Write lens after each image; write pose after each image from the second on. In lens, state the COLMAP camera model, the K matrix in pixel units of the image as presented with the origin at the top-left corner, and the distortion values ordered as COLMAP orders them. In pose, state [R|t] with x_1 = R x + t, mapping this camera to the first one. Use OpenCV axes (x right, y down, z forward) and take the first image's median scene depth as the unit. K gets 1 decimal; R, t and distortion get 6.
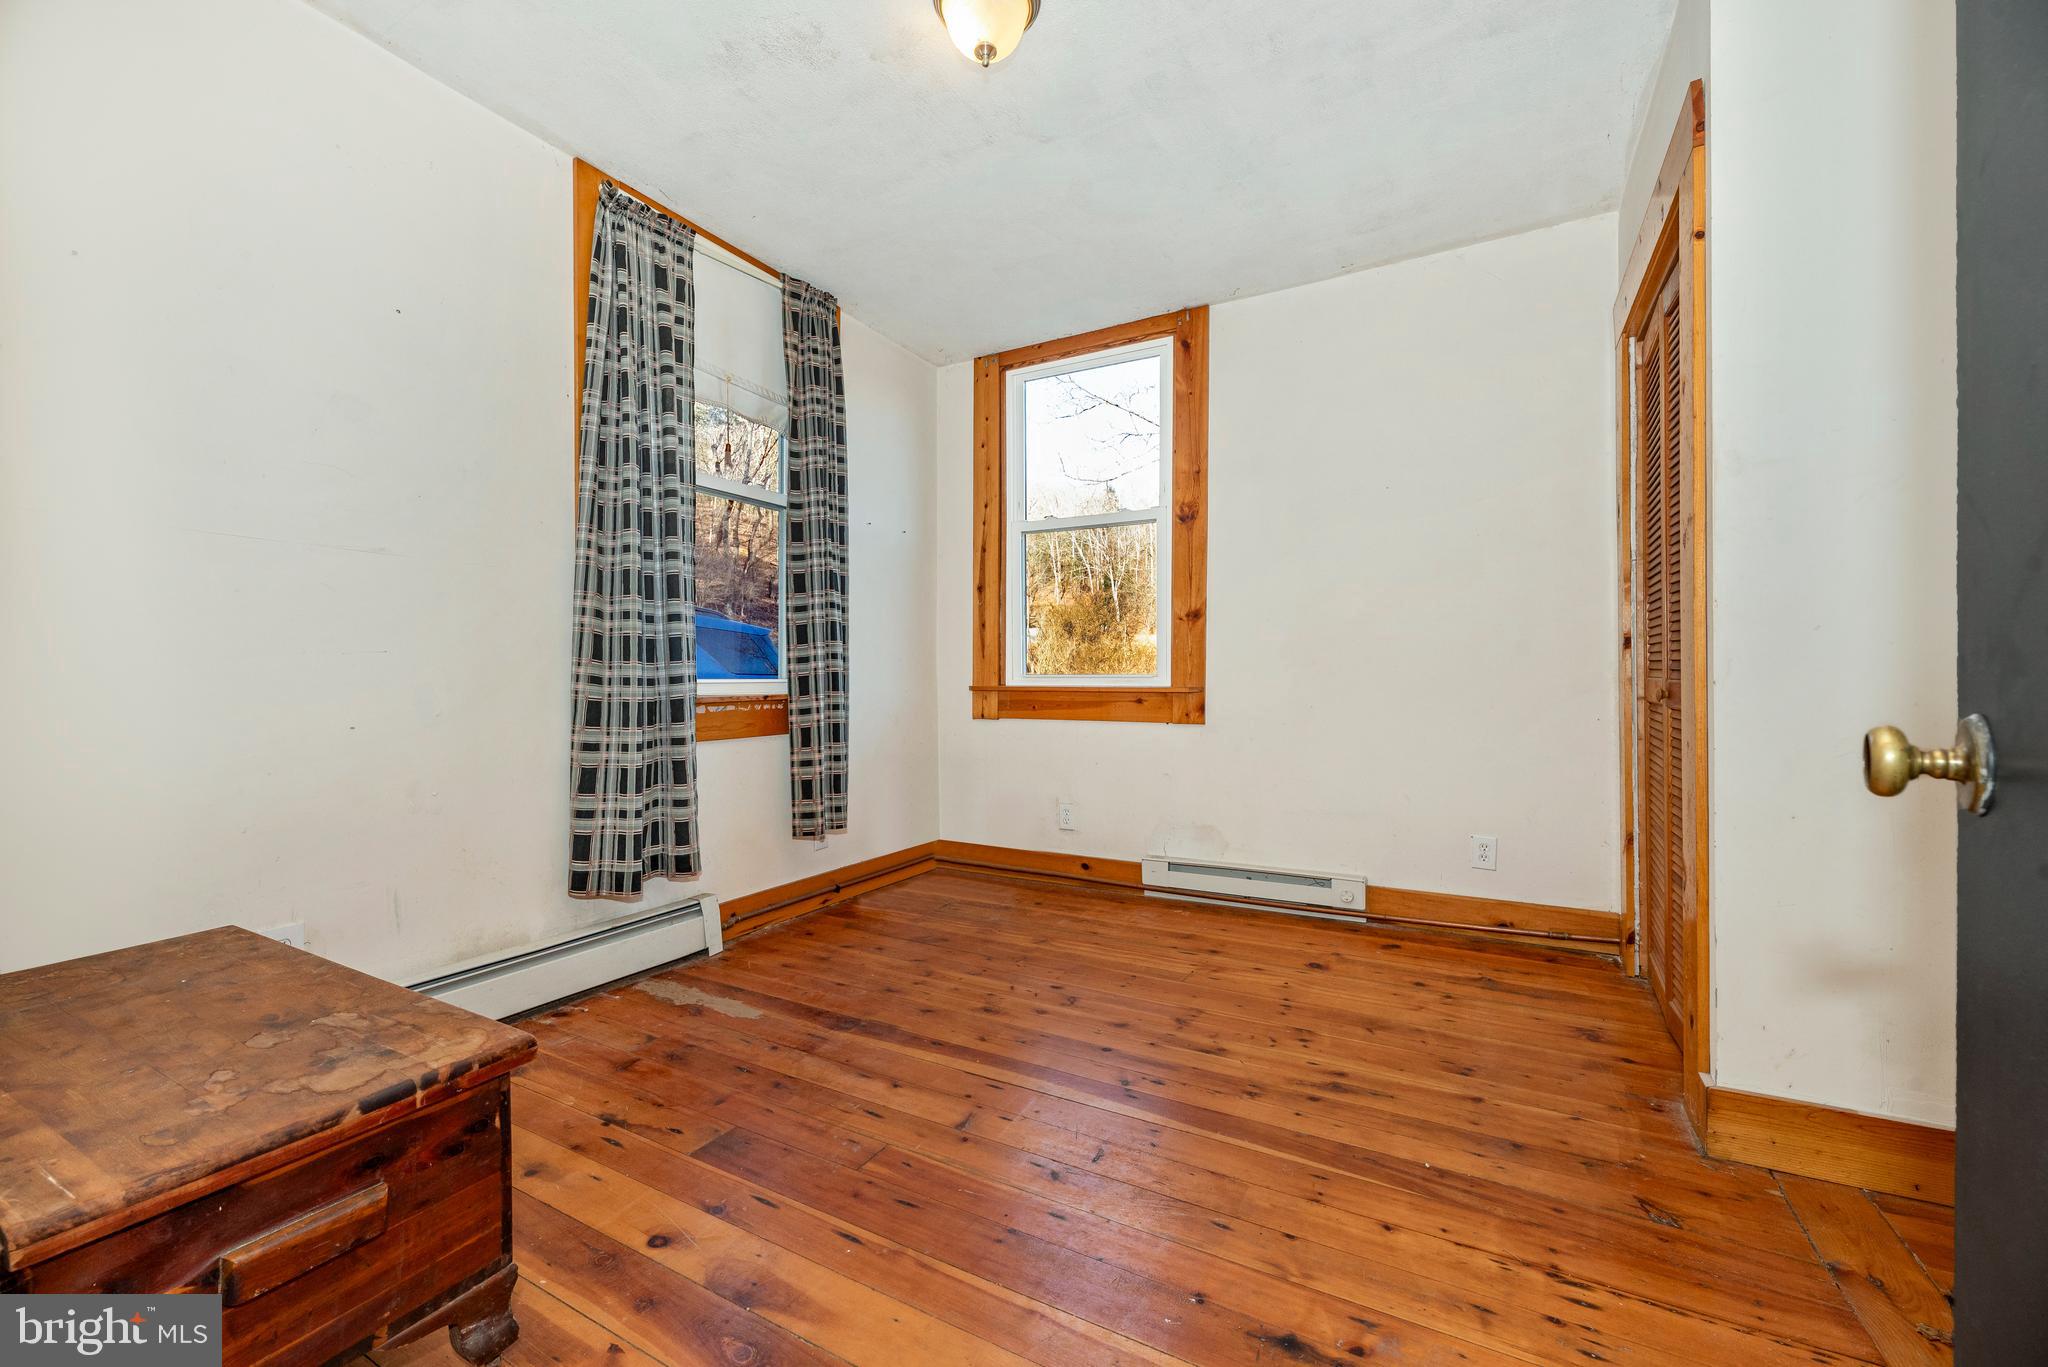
lens RADIAL K [[822.3, 0, 1023.6], [0, 822.3, 692.6], [0, 0, 1]] dist [0.002793, -0.000077]
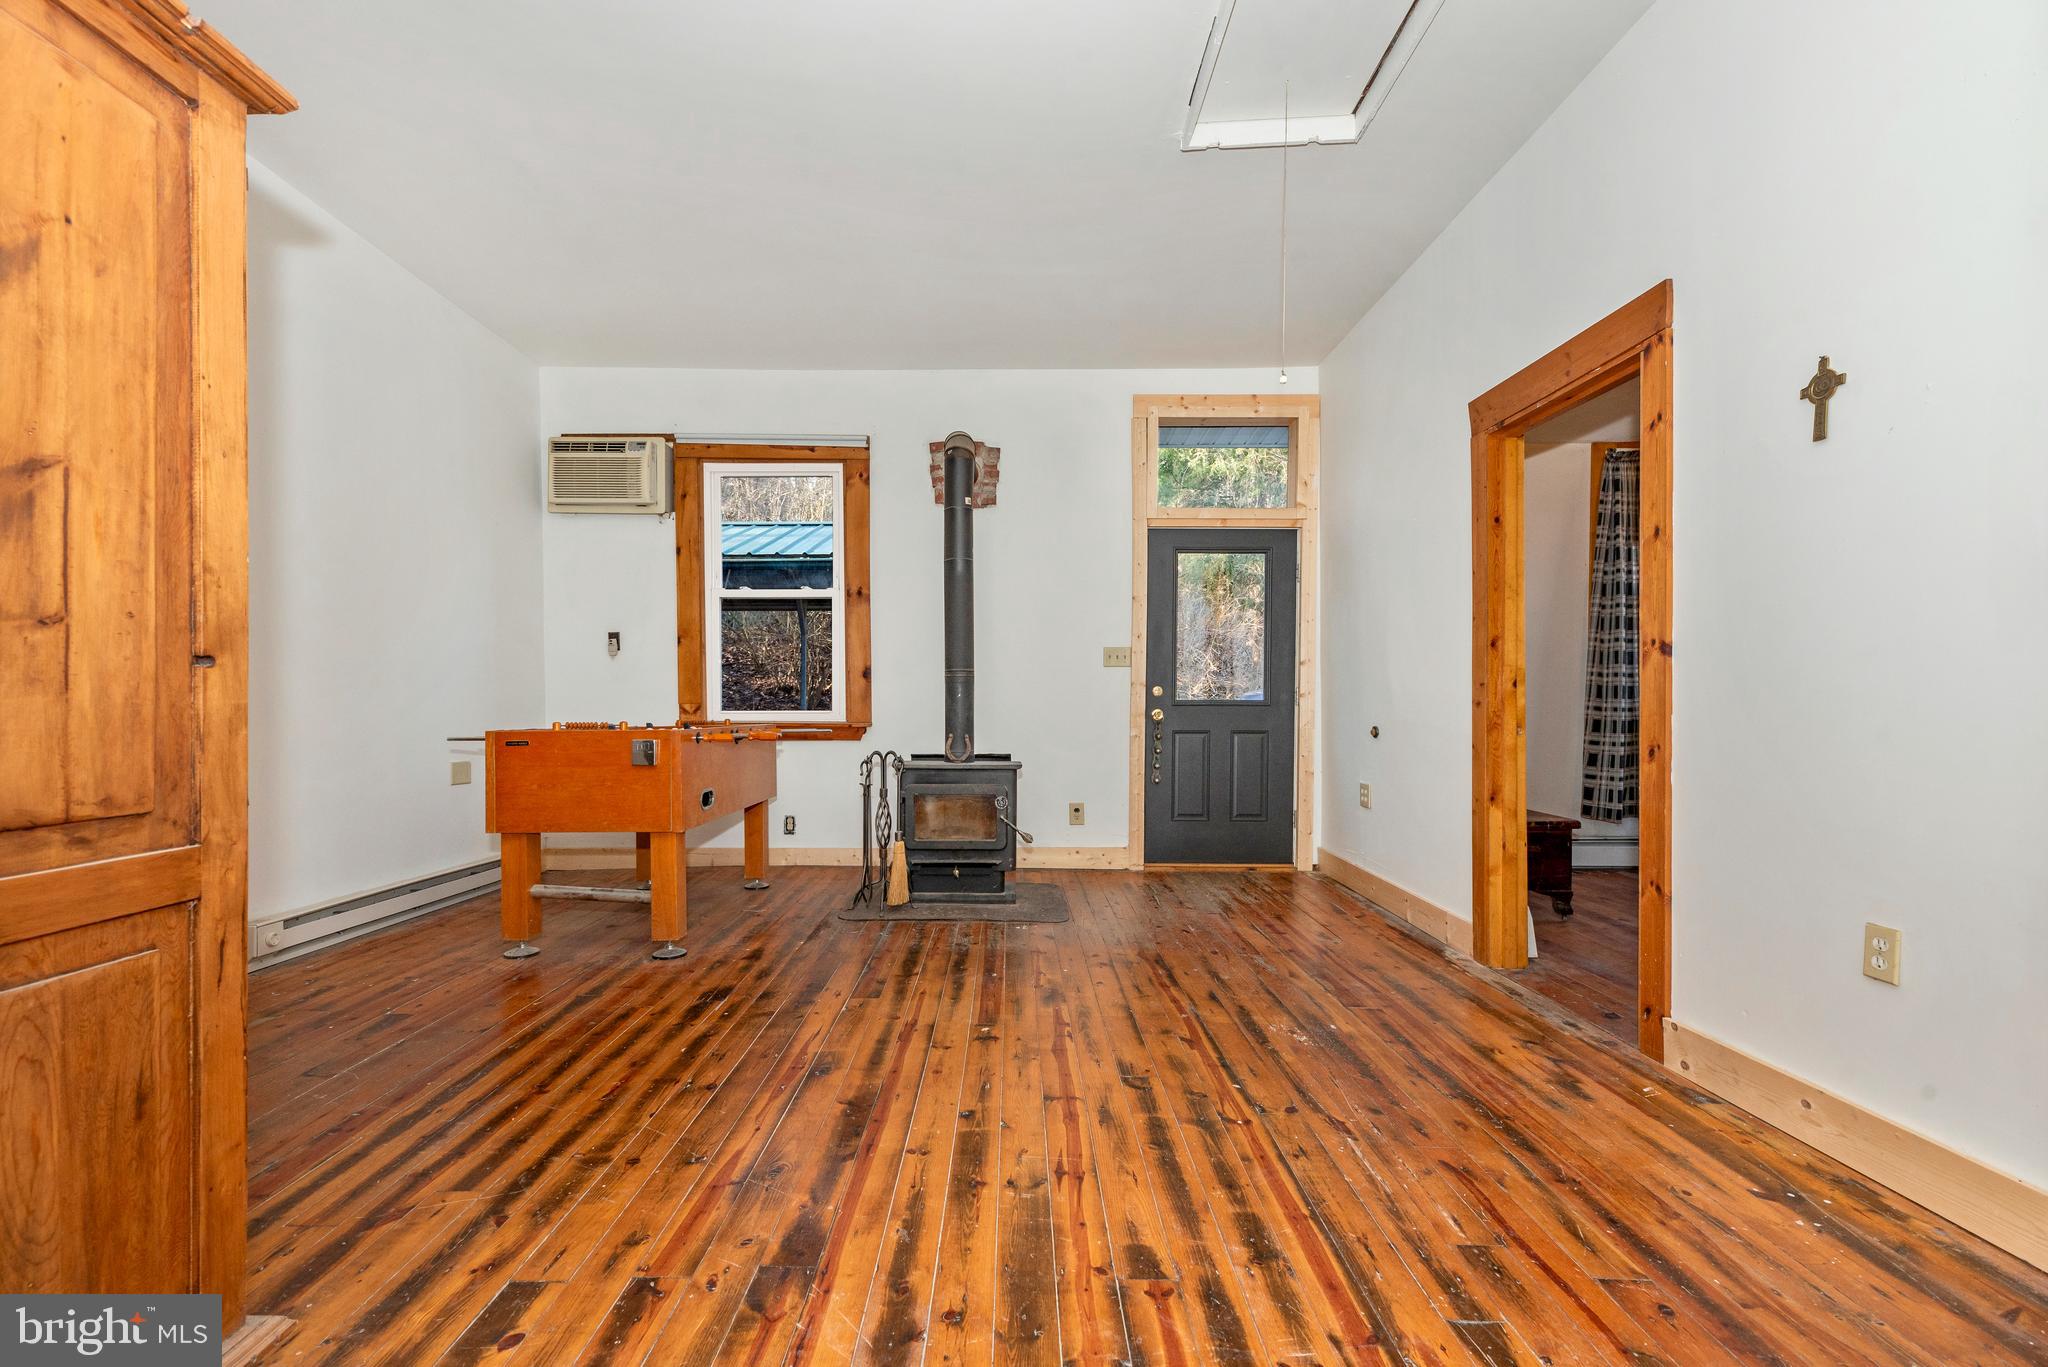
lens RADIAL K [[822.3, 0, 1021.7], [0, 822.3, 702.8], [0, 0, 1]] dist [0.002793, -0.000077]
pose [[0.474704, 0.009774, -0.880091, 0.544138], [-0.020244, 0.999795, 0.000184, -0.001820], [0.879913, 0.017729, 0.474804, -1.118817]]
